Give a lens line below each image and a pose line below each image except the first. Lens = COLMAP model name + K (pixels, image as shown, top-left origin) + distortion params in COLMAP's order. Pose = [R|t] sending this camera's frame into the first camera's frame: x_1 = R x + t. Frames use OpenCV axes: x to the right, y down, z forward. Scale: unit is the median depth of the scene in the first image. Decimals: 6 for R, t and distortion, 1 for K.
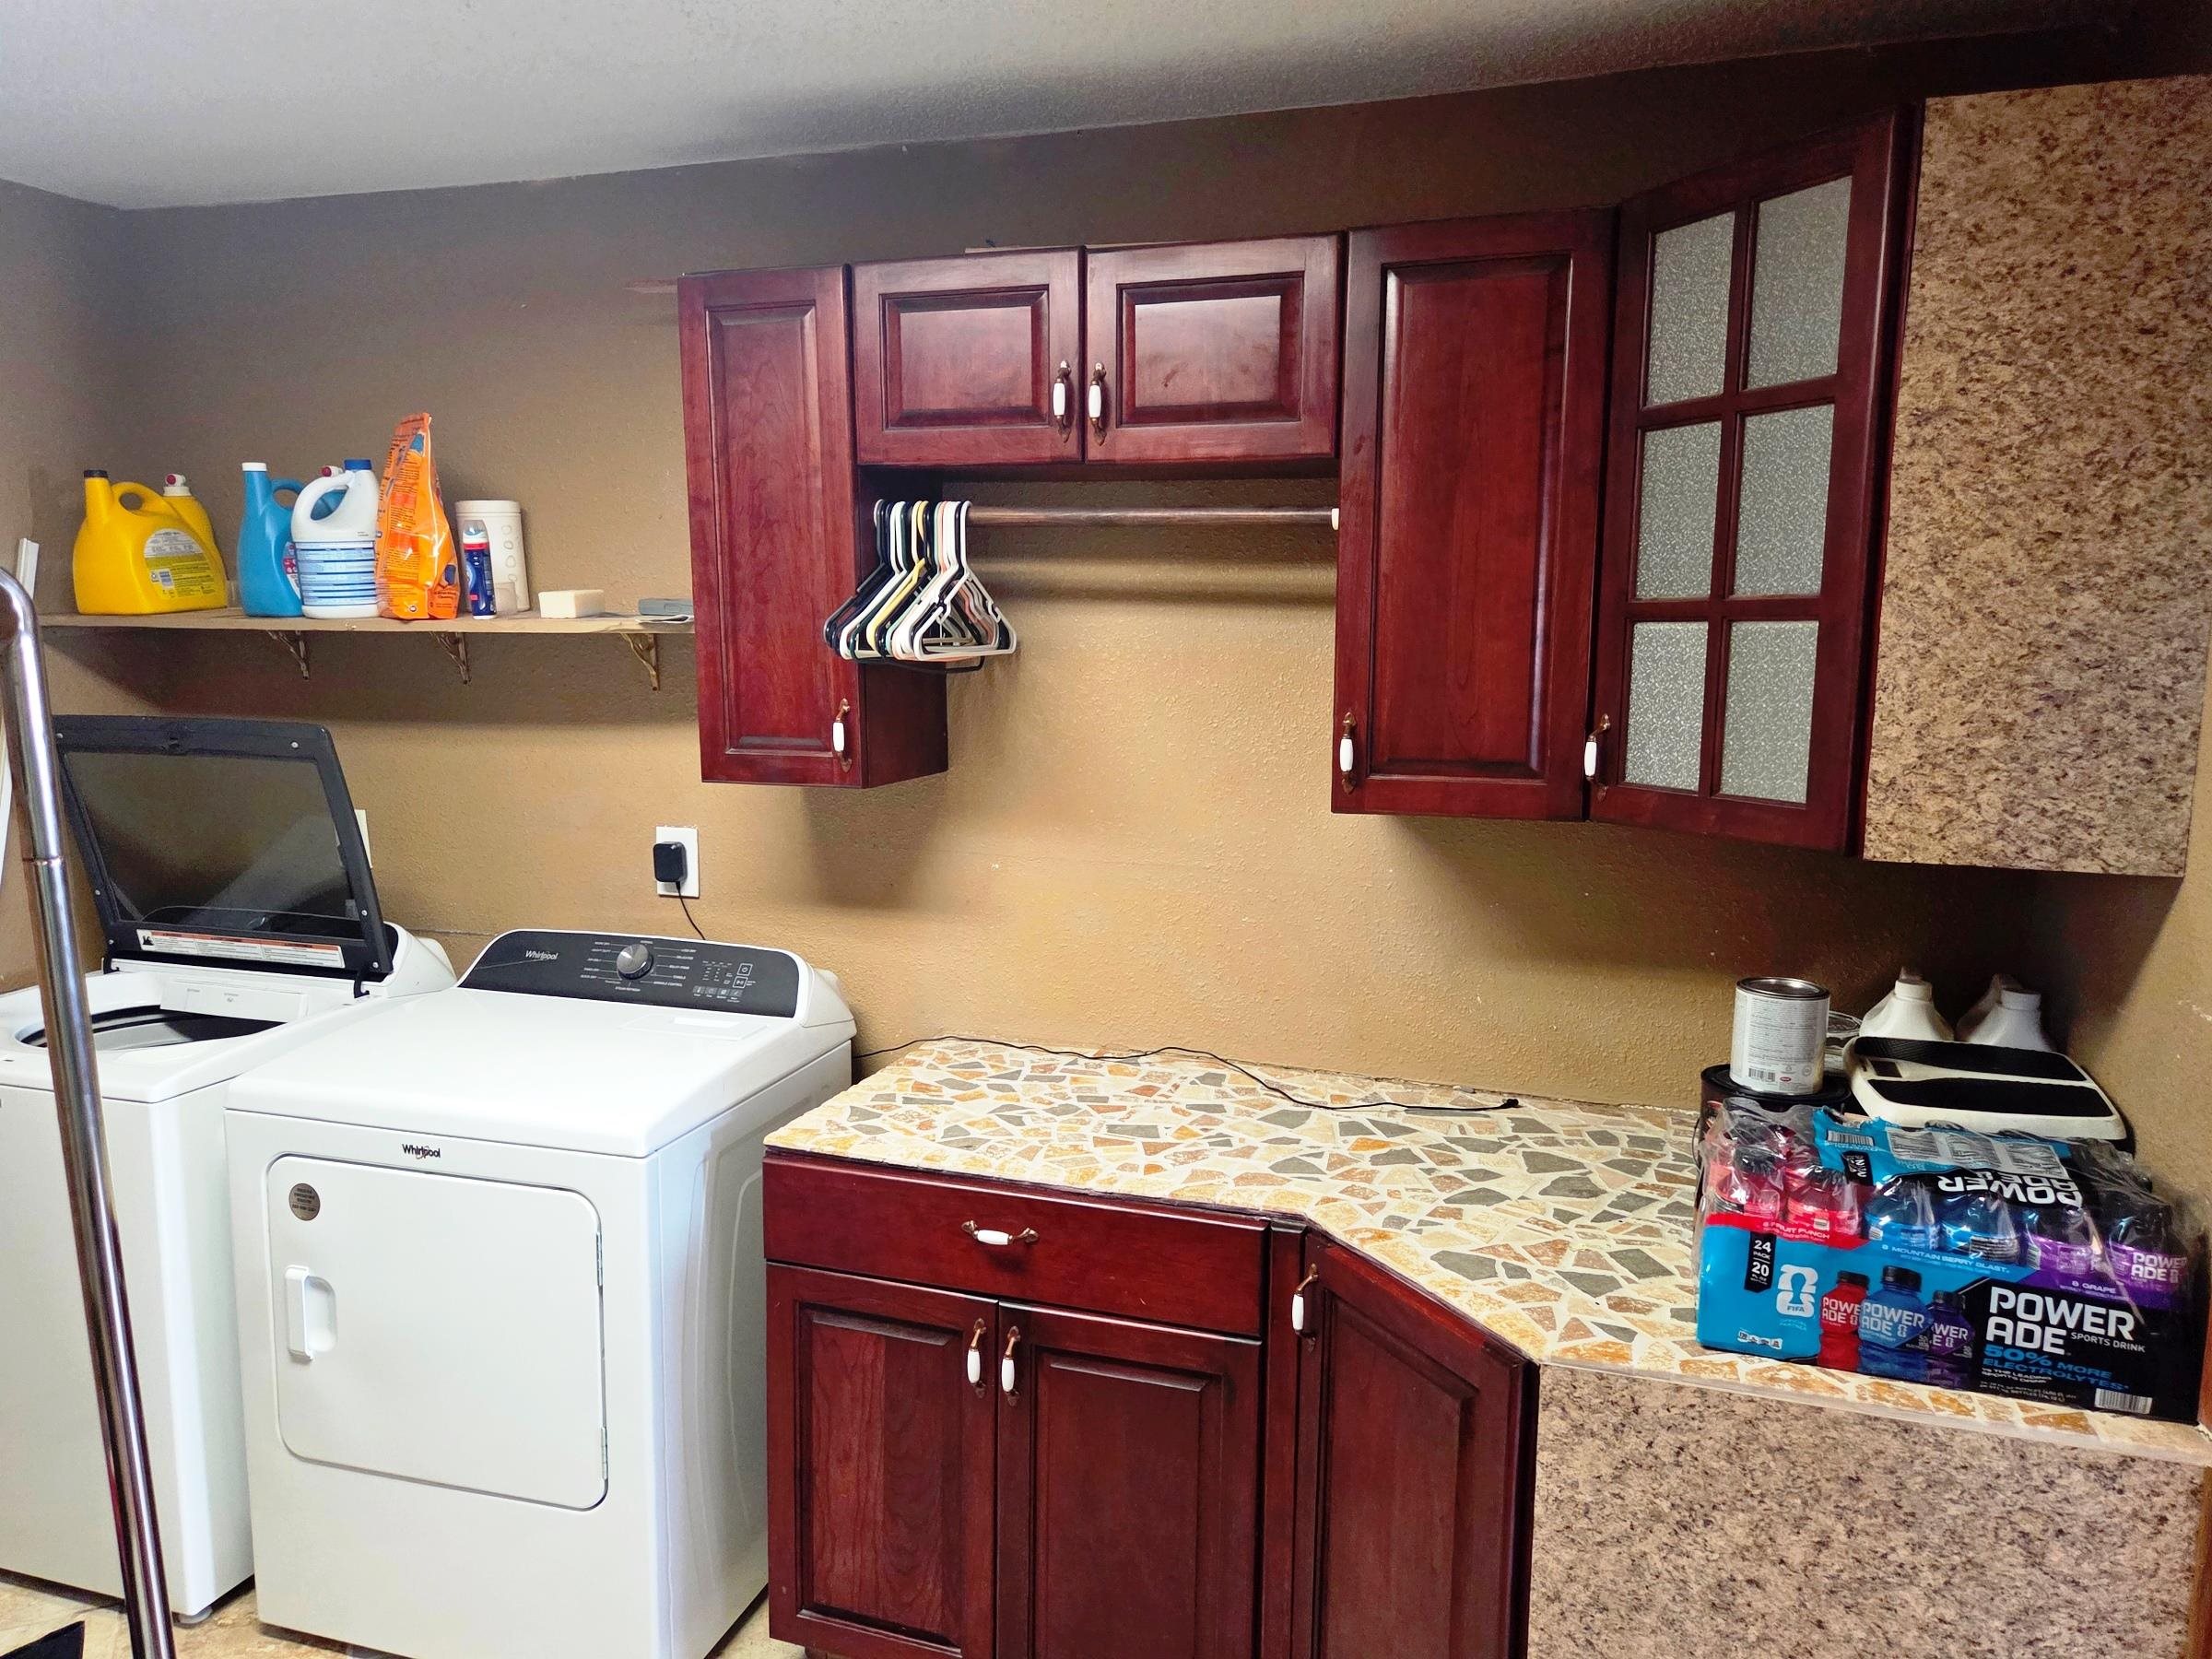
lens RADIAL K [[1568.6, 0, 1113.7], [0, 1568.6, 831.0], [0, 0, 1]] dist [0.061872, -0.053872]
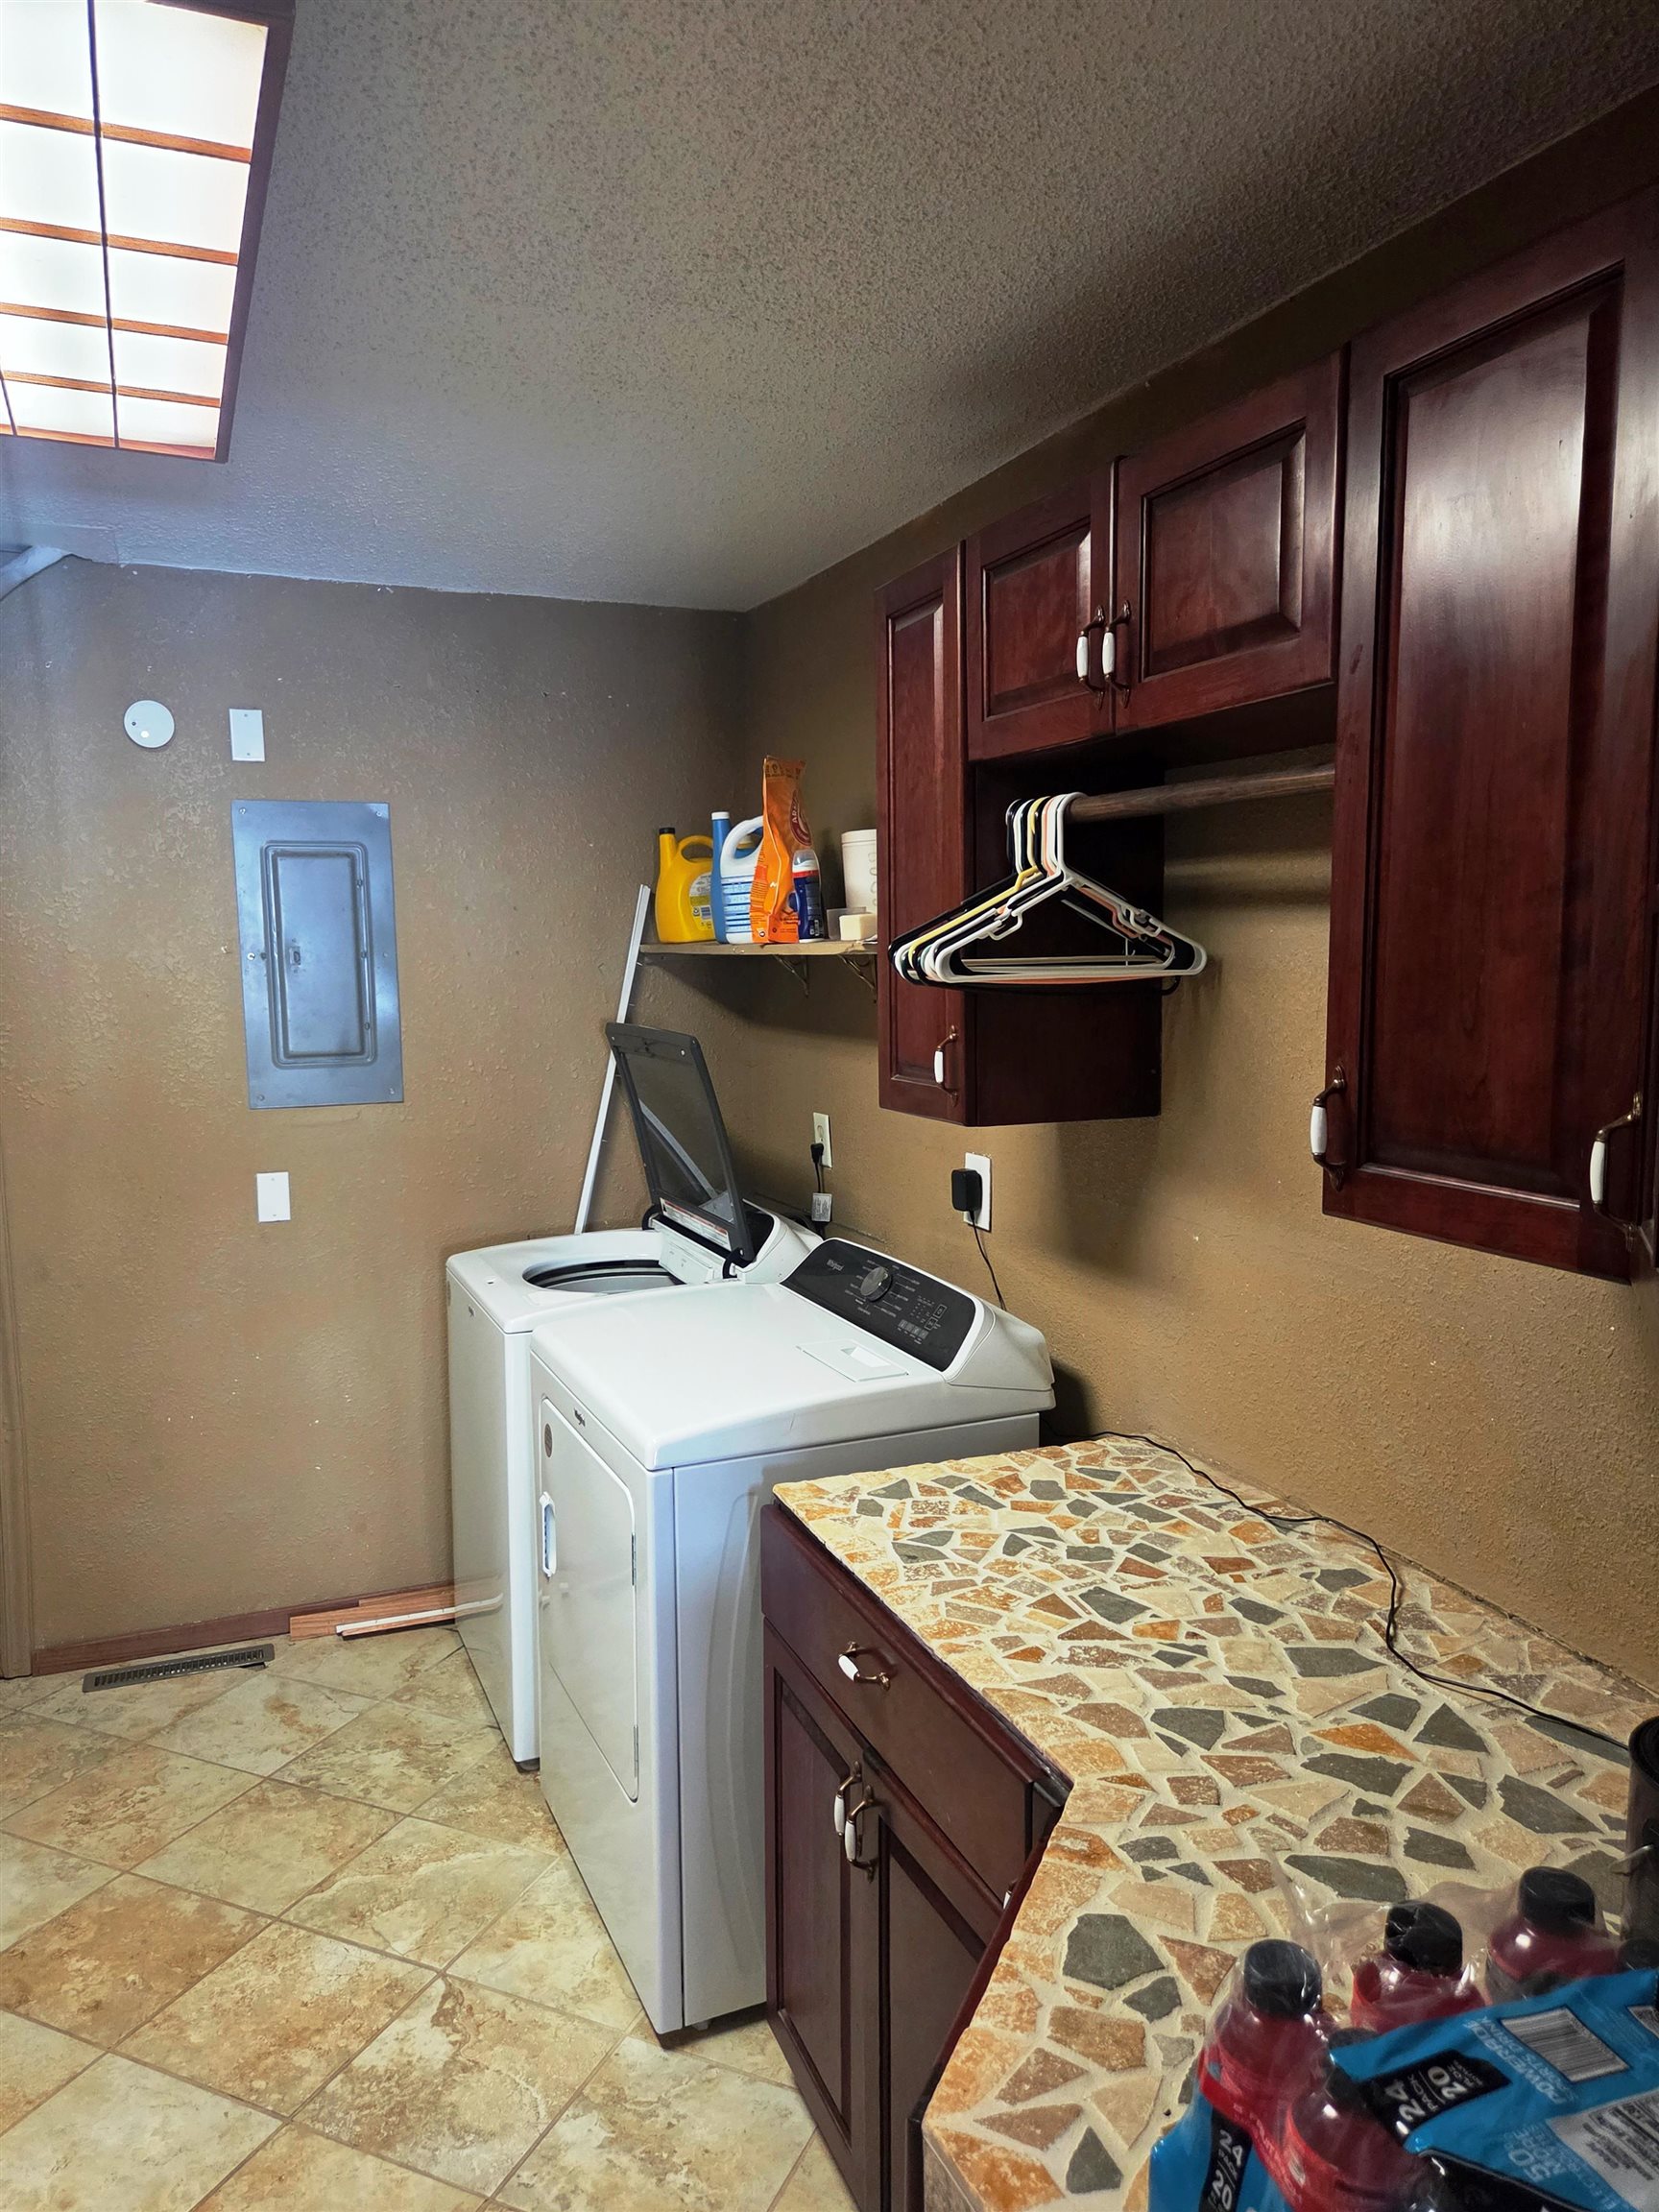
lens RADIAL K [[1568.6, 0, 822.6], [0, 1568.6, 1098.6], [0, 0, 1]] dist [0.061872, -0.053872]
pose [[0.637789, 0.064528, -0.767504, 0.473431], [-0.089592, 0.995935, 0.009283, -0.044583], [0.764983, 0.062841, 0.640977, 0.376356]]
